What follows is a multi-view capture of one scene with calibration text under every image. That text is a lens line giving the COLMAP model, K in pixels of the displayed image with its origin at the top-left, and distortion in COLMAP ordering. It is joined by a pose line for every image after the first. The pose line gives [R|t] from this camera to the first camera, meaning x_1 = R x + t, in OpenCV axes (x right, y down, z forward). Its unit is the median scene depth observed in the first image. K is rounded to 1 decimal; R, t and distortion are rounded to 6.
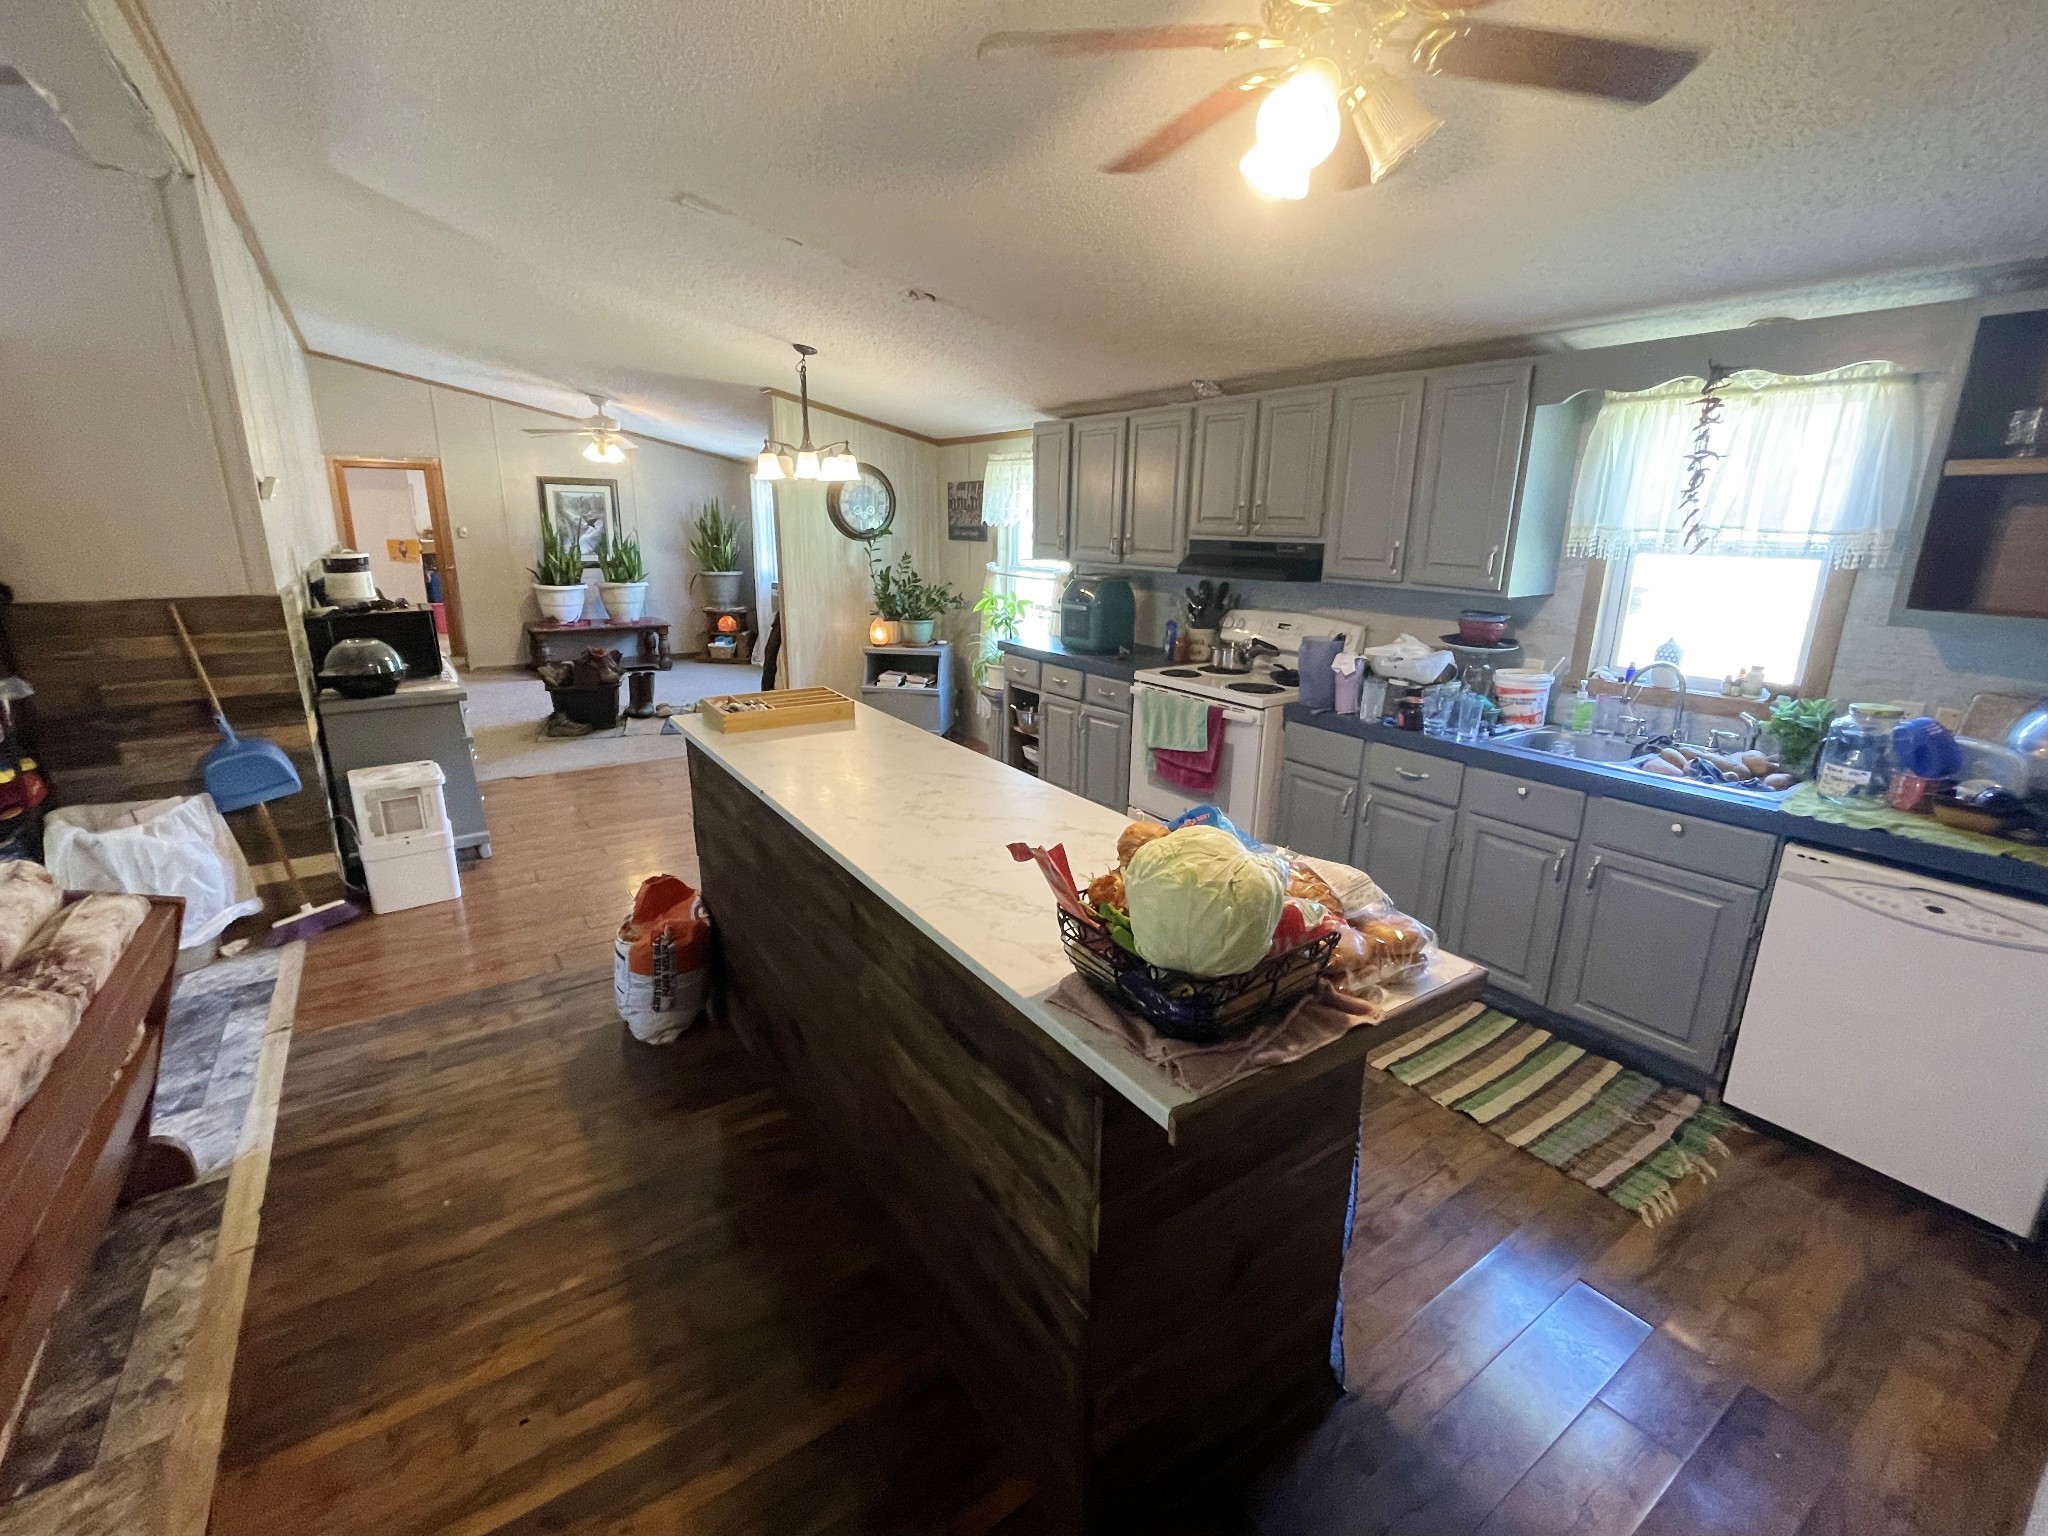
lens RADIAL K [[896.6, 0, 1022.0], [0, 896.6, 765.1], [0, 0, 1]] dist [0.001825, 0.000083]
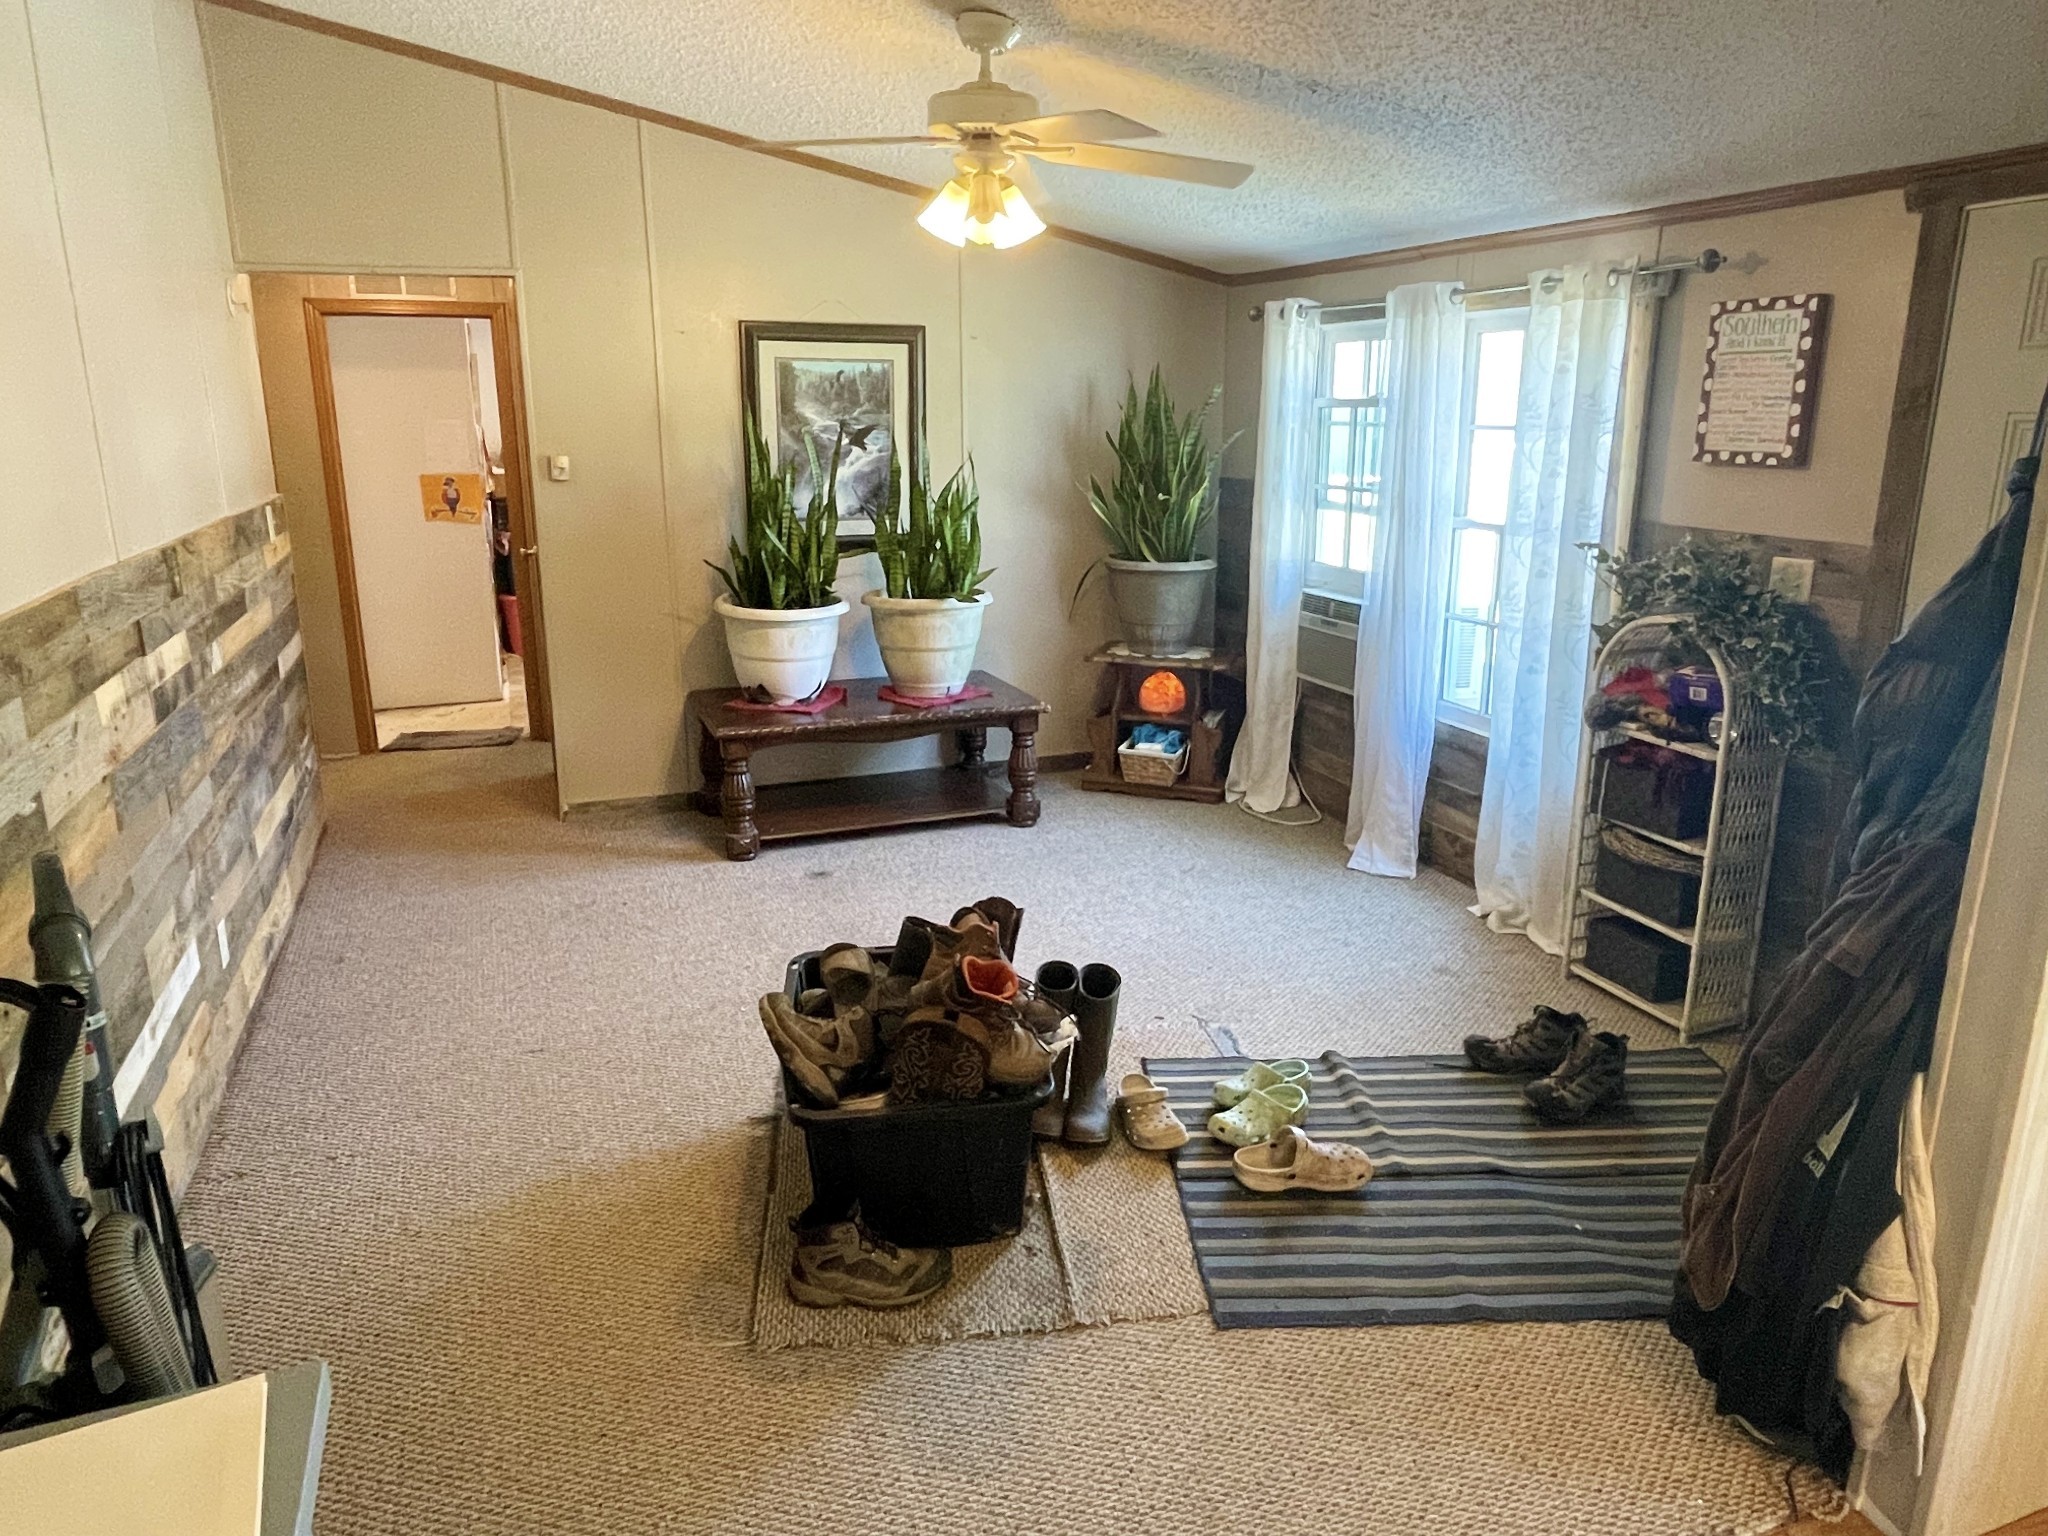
lens RADIAL K [[1353.5, 0, 1026.2], [0, 1353.5, 764.4], [0, 0, 1]] dist [-0.002538, -0.000532]
pose [[0.971590, 0.048422, -0.231662, -0.268116], [-0.049969, 0.998750, -0.000810, -0.132655], [0.231334, 0.012363, 0.972796, 0.450101]]
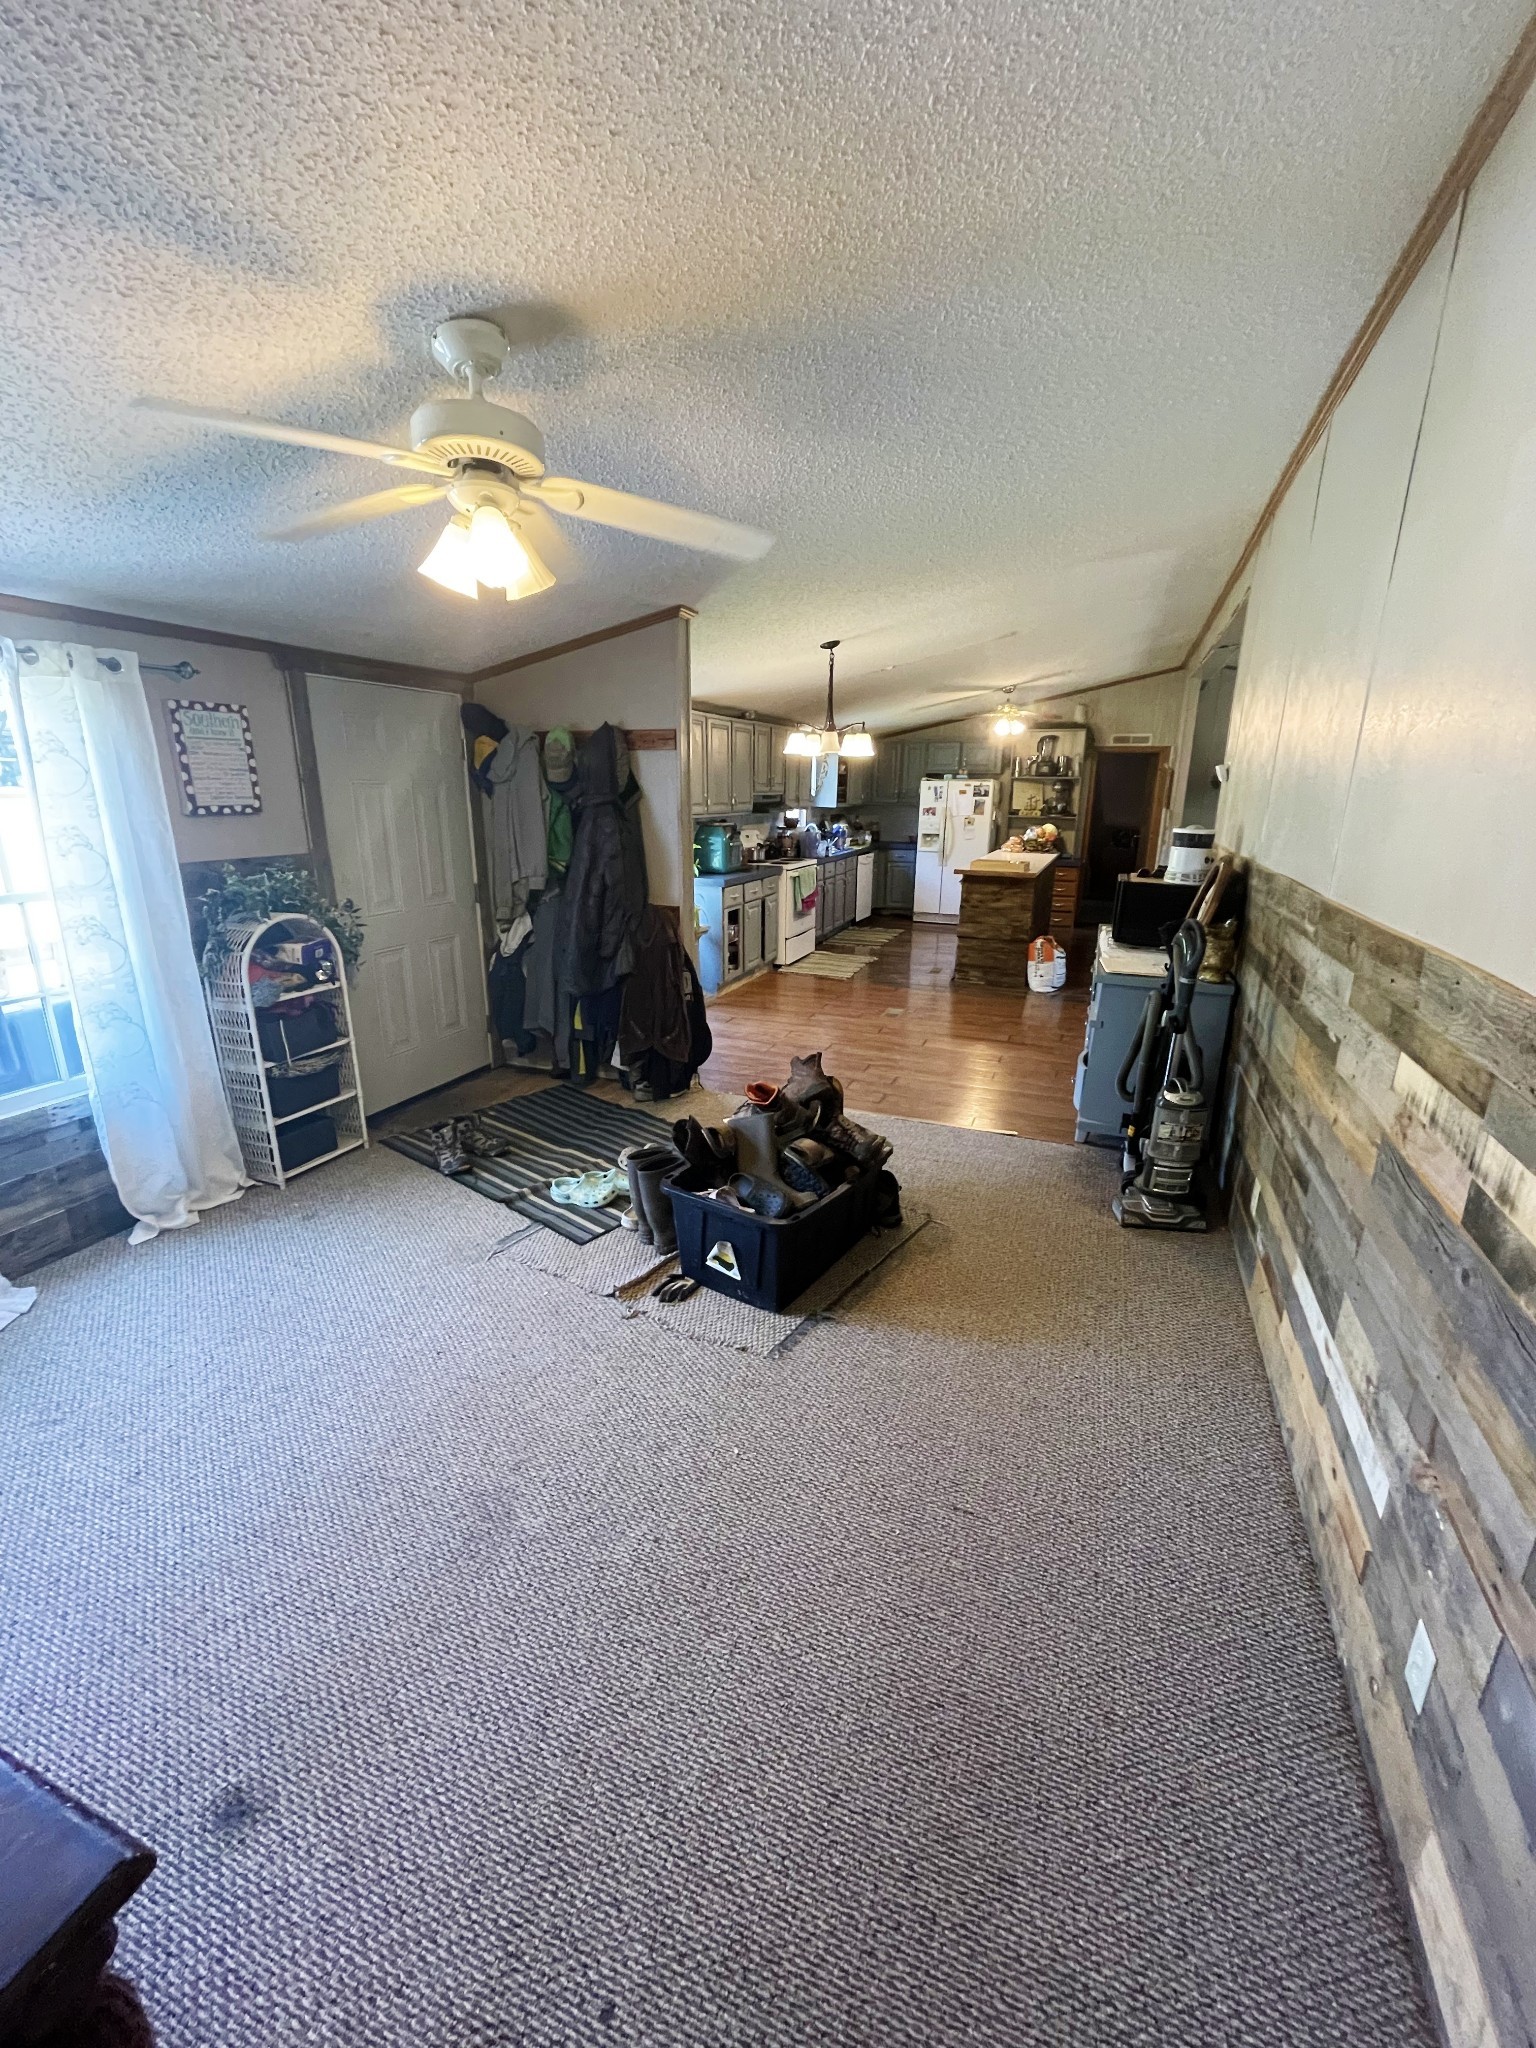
lens RADIAL K [[828.0, 0, 772.0], [0, 828.0, 1022.5], [0, 0, 1]] dist [-0.000704, -0.000064]
pose [[-0.556022, -0.239034, 0.796054, -0.605198], [0.212291, 0.885146, 0.414065, -0.249044], [-0.803599, 0.399224, -0.441416, 0.884004]]
